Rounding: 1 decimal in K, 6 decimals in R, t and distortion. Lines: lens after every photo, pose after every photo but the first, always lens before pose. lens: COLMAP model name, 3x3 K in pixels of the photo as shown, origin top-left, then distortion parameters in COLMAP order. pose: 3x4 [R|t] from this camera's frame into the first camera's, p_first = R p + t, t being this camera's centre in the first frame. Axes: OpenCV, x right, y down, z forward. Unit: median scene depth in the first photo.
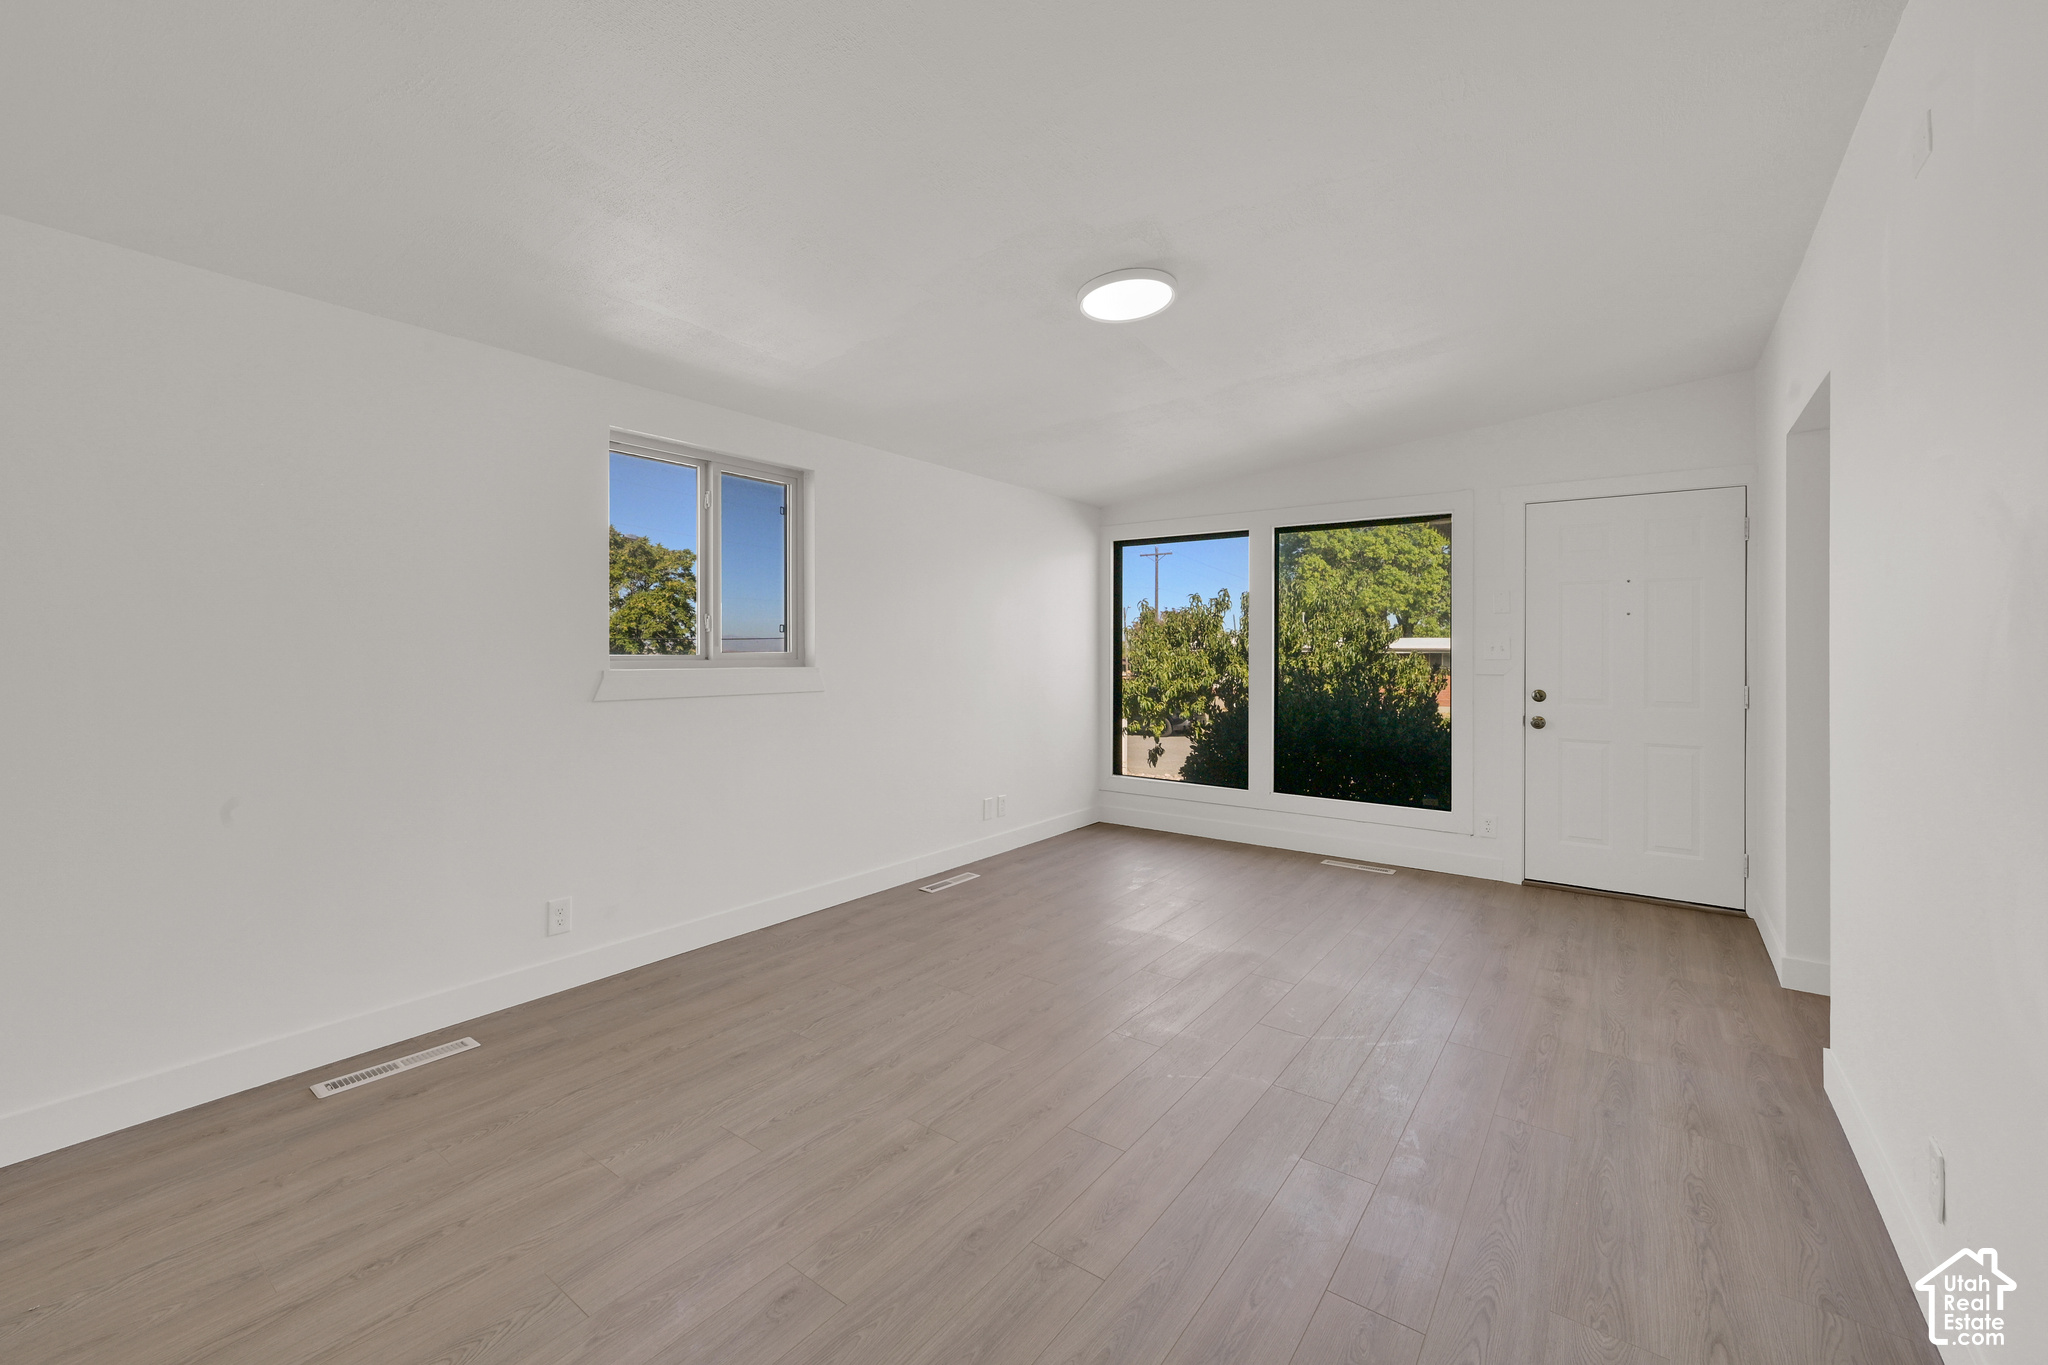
lens RADIAL K [[834.7, 0, 1017.2], [0, 834.7, 647.4], [0, 0, 1]] dist [-0.000339, -0.000103]
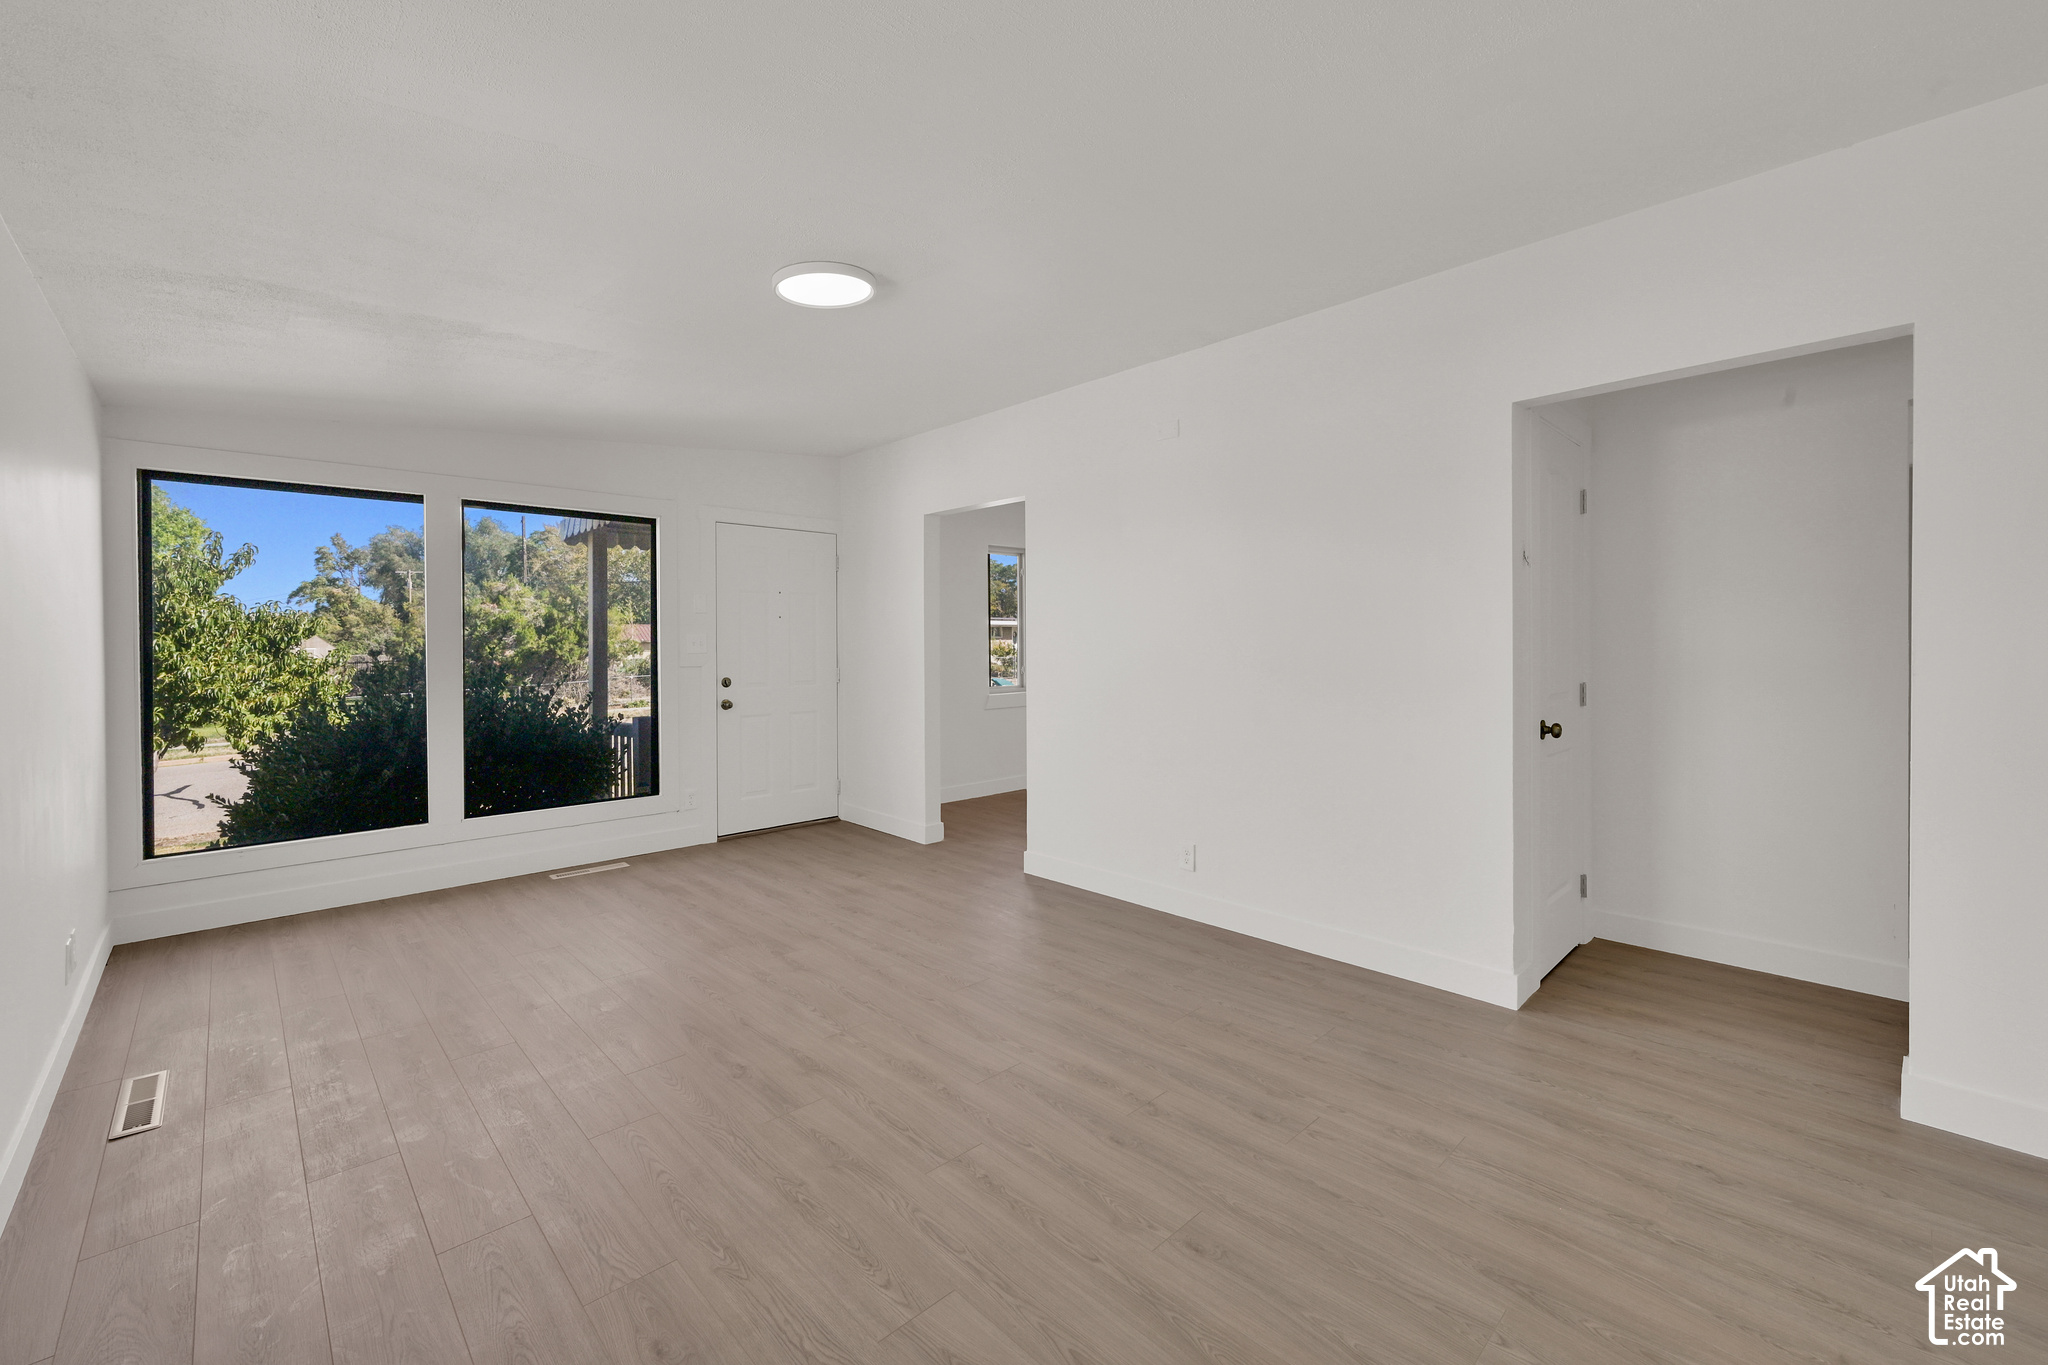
lens RADIAL K [[834.7, 0, 1017.2], [0, 834.7, 647.4], [0, 0, 1]] dist [-0.000339, -0.000103]
pose [[0.169805, -0.010576, 0.985421, -0.601815], [0.003723, 0.999942, 0.010090, -0.004205], [-0.985471, 0.001955, 0.169835, 0.458068]]
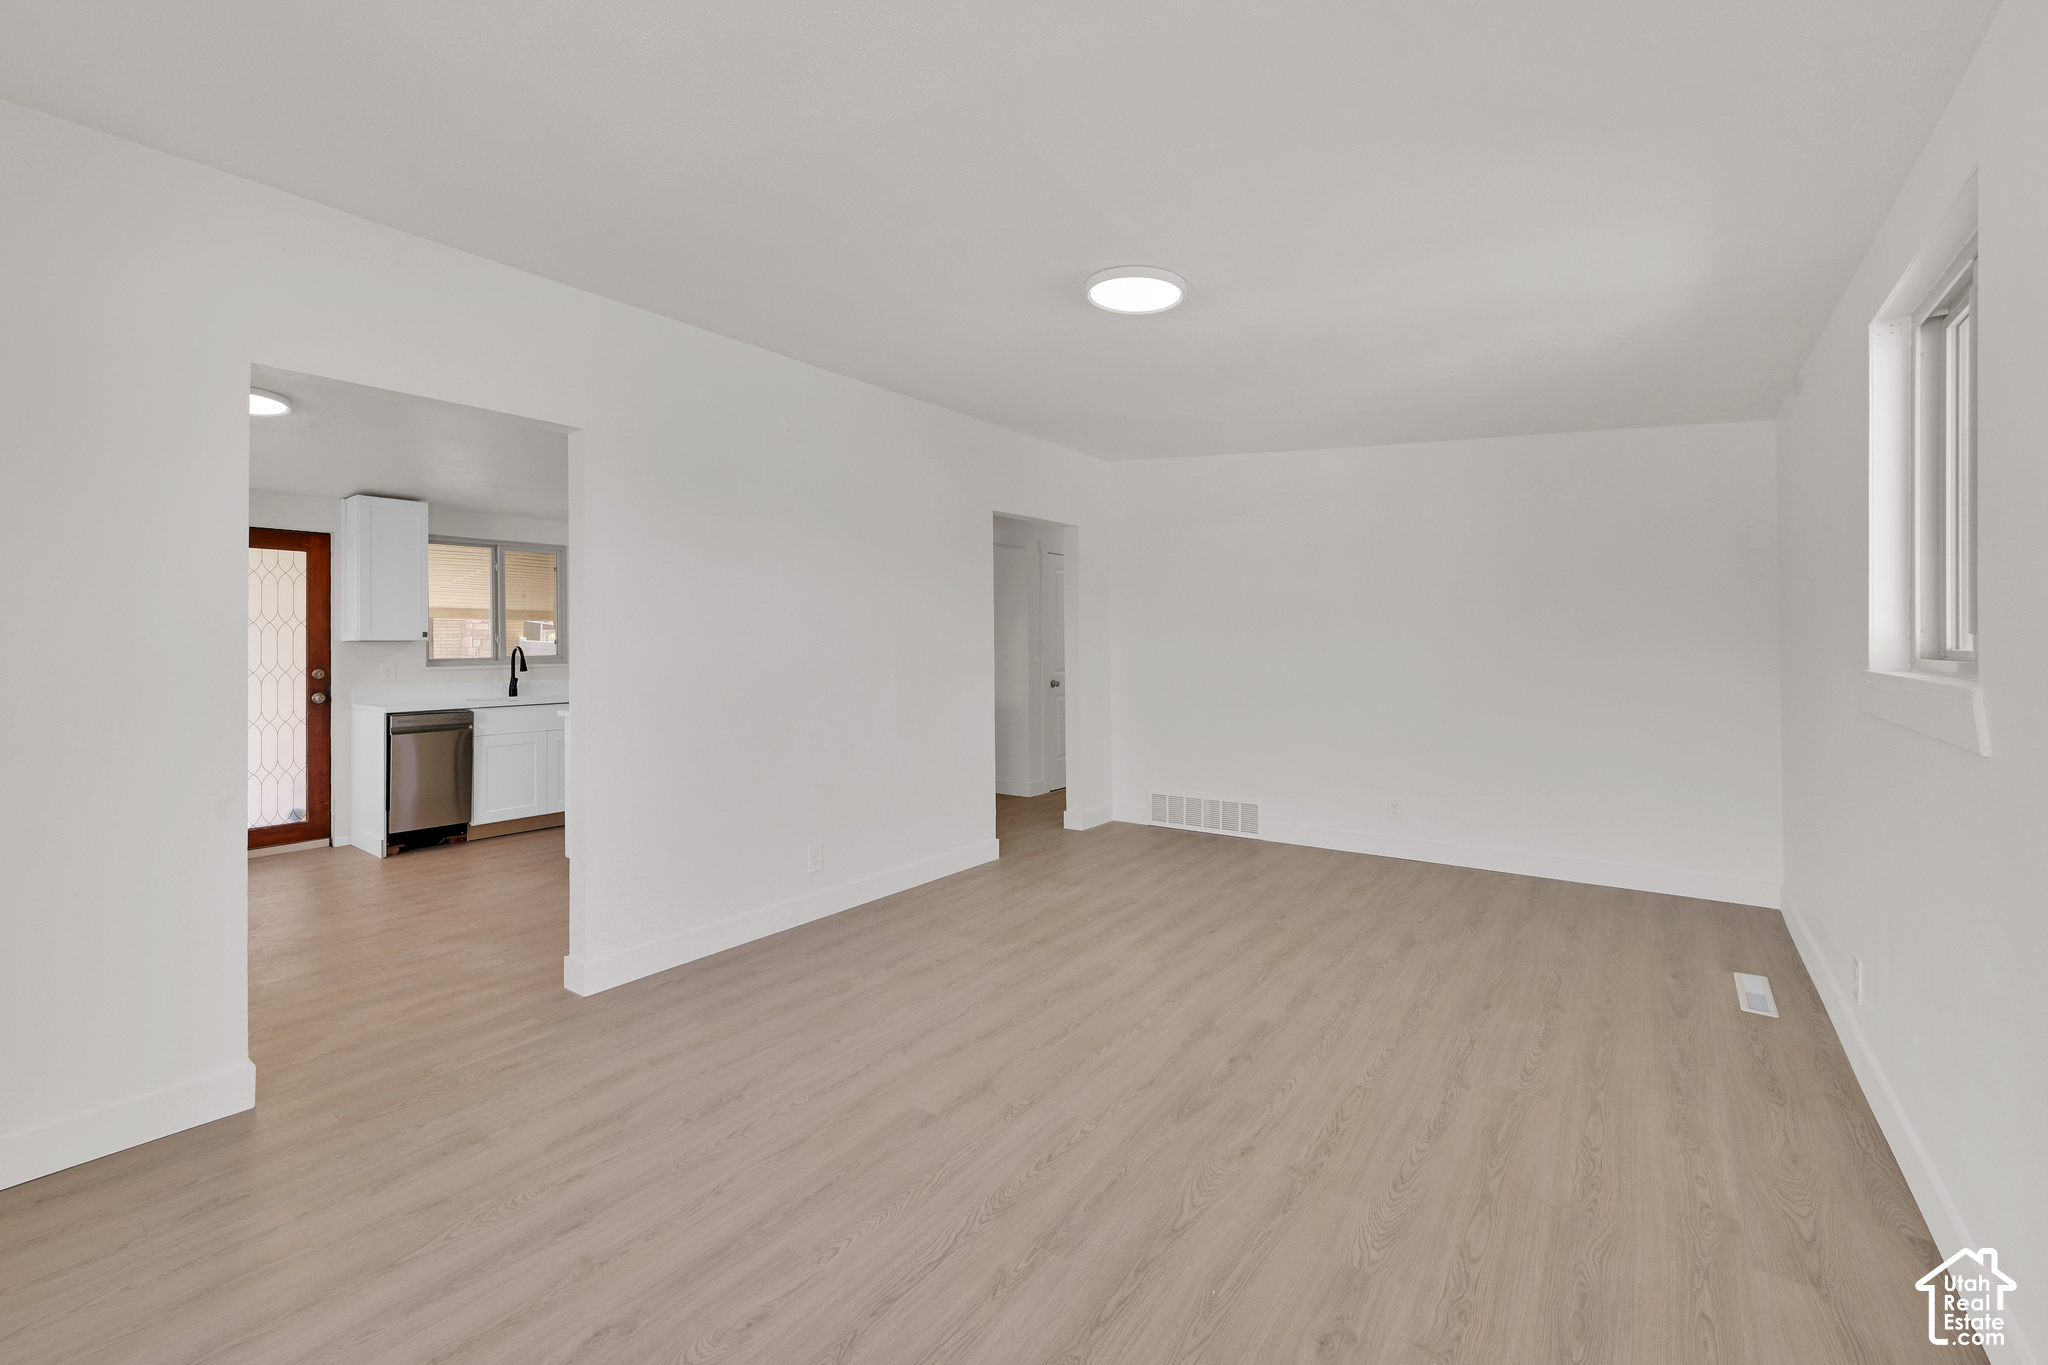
lens RADIAL K [[834.7, 0, 1017.2], [0, 834.7, 647.4], [0, 0, 1]] dist [-0.000339, -0.000103]
pose [[-0.999943, 0.005999, 0.008825, 0.197956], [0.005966, 0.999975, -0.003739, 0.005646], [-0.008847, -0.003686, -0.999954, 1.488539]]
